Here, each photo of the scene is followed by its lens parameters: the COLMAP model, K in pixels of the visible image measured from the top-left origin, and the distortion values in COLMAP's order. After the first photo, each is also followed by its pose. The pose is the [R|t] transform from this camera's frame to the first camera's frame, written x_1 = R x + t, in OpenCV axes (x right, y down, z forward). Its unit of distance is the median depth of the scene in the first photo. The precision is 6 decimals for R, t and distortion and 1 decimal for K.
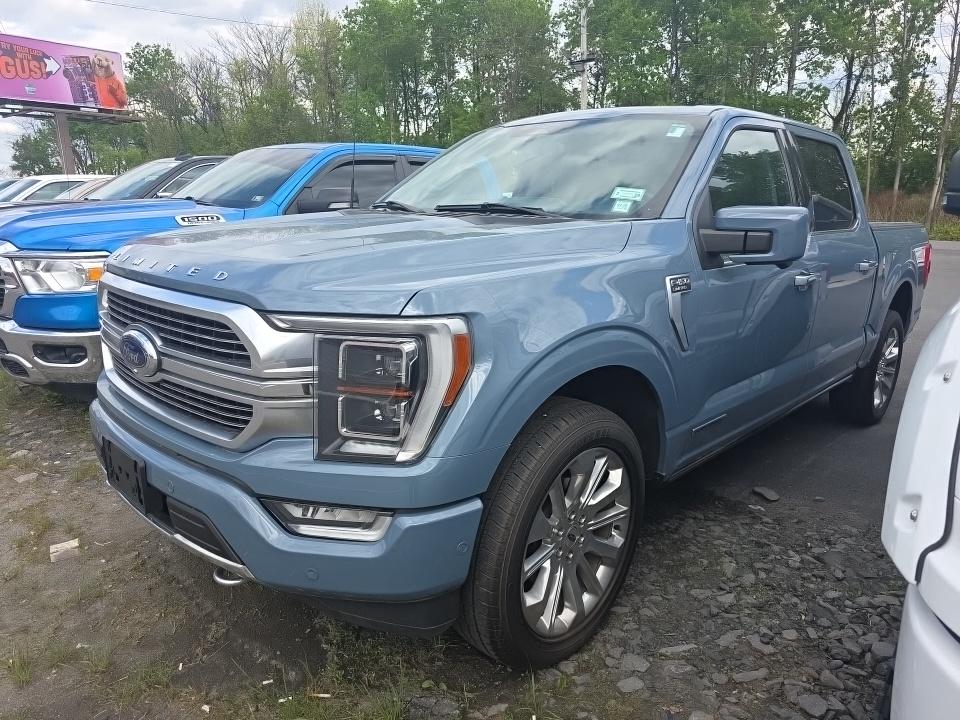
lens RADIAL K [[653.4, 0, 478.0], [0, 653.4, 353.8], [0, 0, 1]] dist [0.019641, -0.004180]
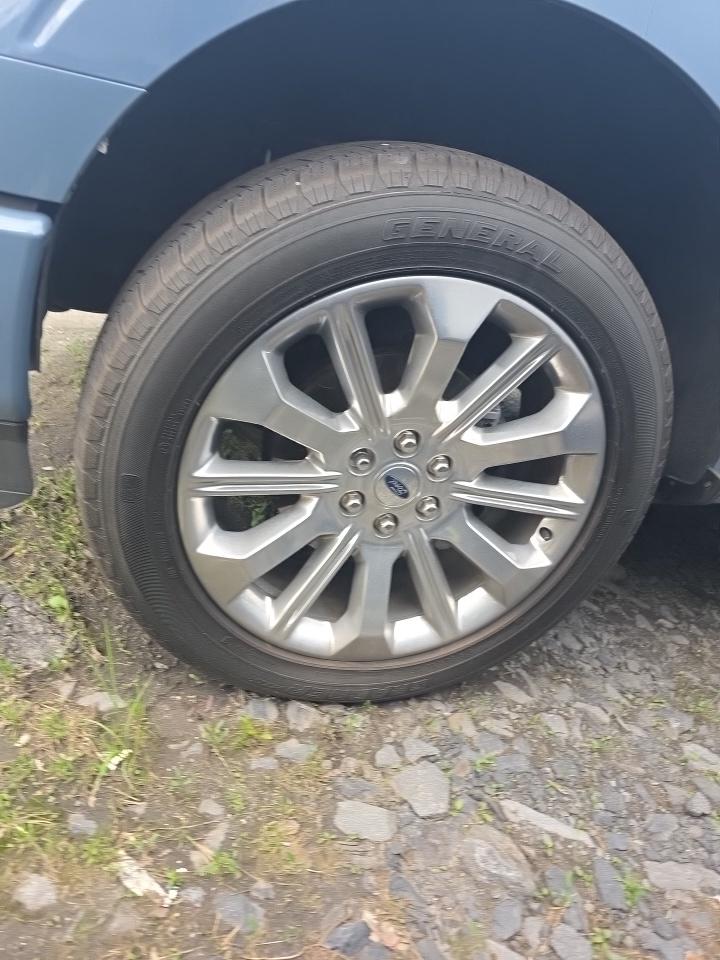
lens RADIAL K [[653.4, 0, 363.1], [0, 653.4, 481.2], [0, 0, 1]] dist [0.019641, -0.004180]
pose [[0.821003, 0.390437, -0.416549, 0.301812], [-0.305213, 0.916748, 0.257716, 0.163923], [0.482492, -0.084450, 0.871820, 0.581300]]
